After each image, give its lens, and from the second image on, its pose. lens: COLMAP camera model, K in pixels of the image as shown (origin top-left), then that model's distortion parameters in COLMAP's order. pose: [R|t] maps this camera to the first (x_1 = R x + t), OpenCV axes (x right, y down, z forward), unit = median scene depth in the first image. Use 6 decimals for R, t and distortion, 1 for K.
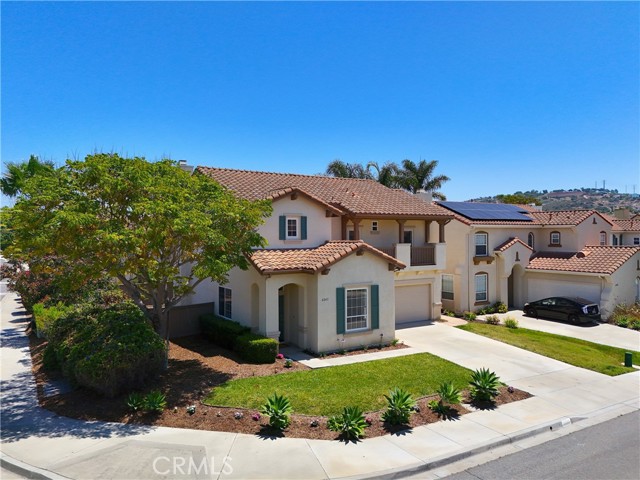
lens RADIAL K [[473.3, 0, 320.0], [0, 473.3, 240.0], [0, 0, 1]] dist [0.033223, -0.007332]
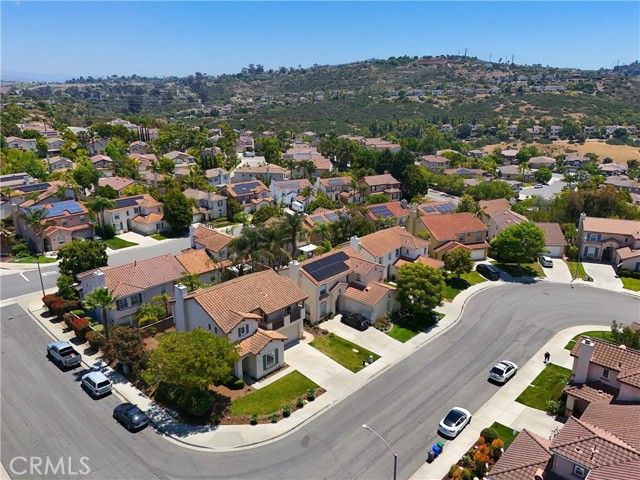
lens RADIAL K [[473.3, 0, 320.0], [0, 473.3, 240.0], [0, 0, 1]] dist [0.033223, -0.007332]
pose [[0.969553, -0.073121, 0.233712, -0.220217], [0.000233, 0.954655, 0.297714, -1.261109], [-0.244883, -0.288595, 0.925605, -1.318368]]
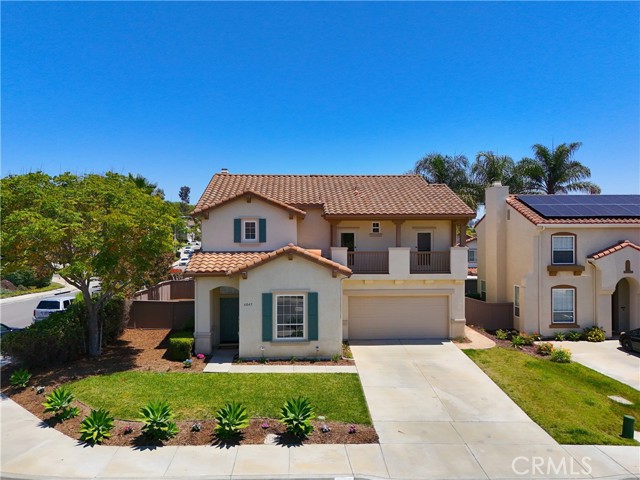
lens RADIAL K [[473.3, 0, 320.0], [0, 473.3, 240.0], [0, 0, 1]] dist [0.033223, -0.007332]
pose [[0.873813, 0.003723, -0.486248, 0.570260], [-0.004281, 0.999991, -0.000037, -0.006603], [0.486243, 0.002114, 0.873821, 0.203831]]
